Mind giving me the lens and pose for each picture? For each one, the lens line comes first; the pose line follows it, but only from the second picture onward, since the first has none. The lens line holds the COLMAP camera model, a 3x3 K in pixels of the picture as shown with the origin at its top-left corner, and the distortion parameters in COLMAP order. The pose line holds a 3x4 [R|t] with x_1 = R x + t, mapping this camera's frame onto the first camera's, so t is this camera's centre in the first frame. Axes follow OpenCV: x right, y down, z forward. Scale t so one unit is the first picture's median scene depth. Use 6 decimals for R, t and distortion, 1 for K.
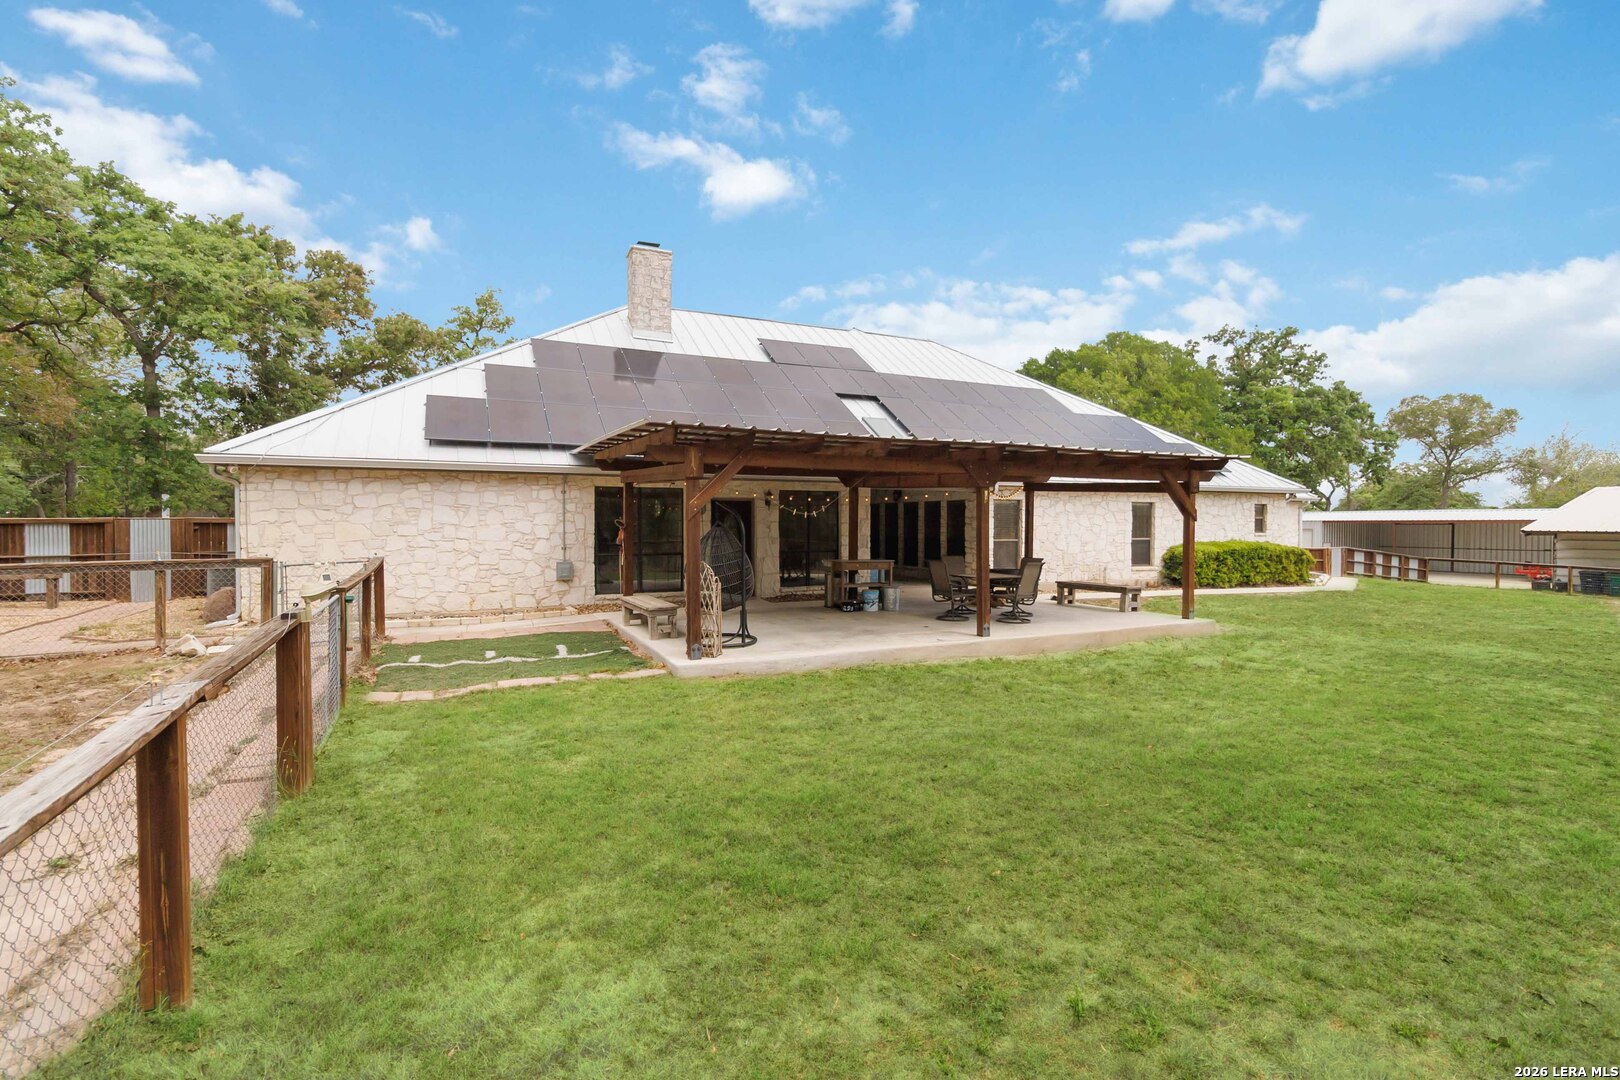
lens RADIAL K [[762.6, 0, 810.0], [0, 762.6, 540.0], [0, 0, 1]] dist [-0.000185, -0.001025]
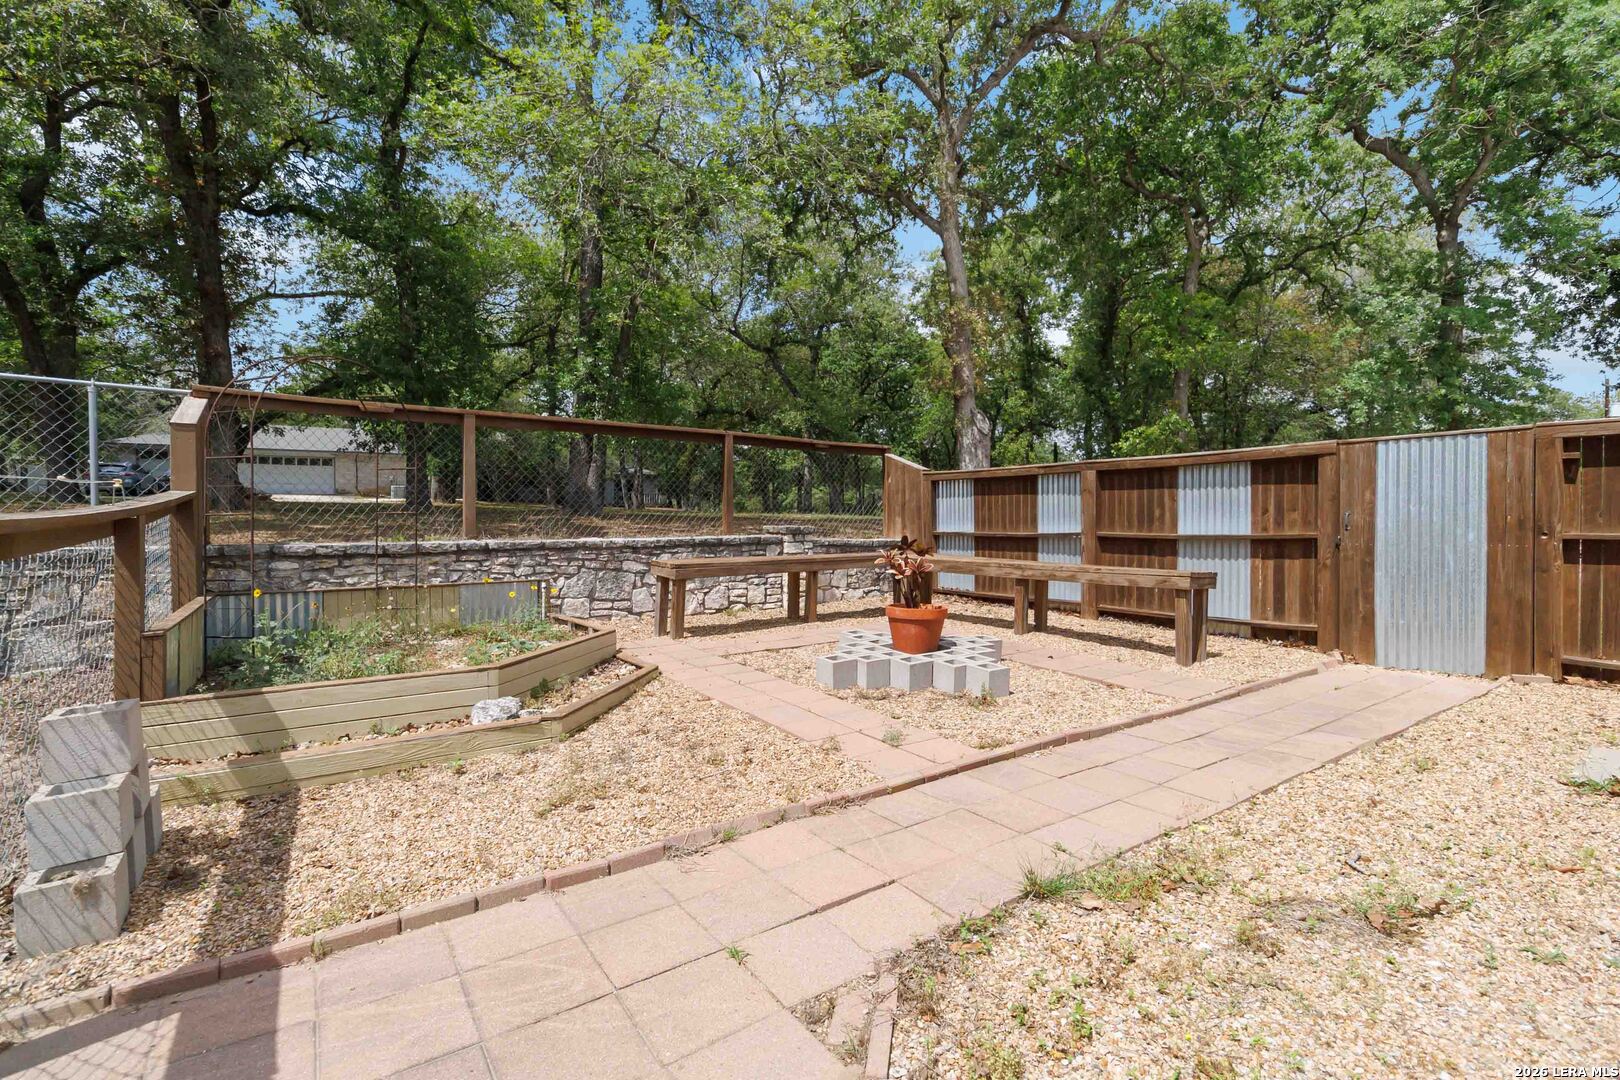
lens RADIAL K [[762.6, 0, 810.0], [0, 762.6, 540.0], [0, 0, 1]] dist [-0.000185, -0.001025]
pose [[0.158204, 0.026444, -0.987052, -0.563631], [-0.001340, 0.999646, 0.026566, 0.011411], [0.987406, -0.002881, 0.158184, 0.662902]]
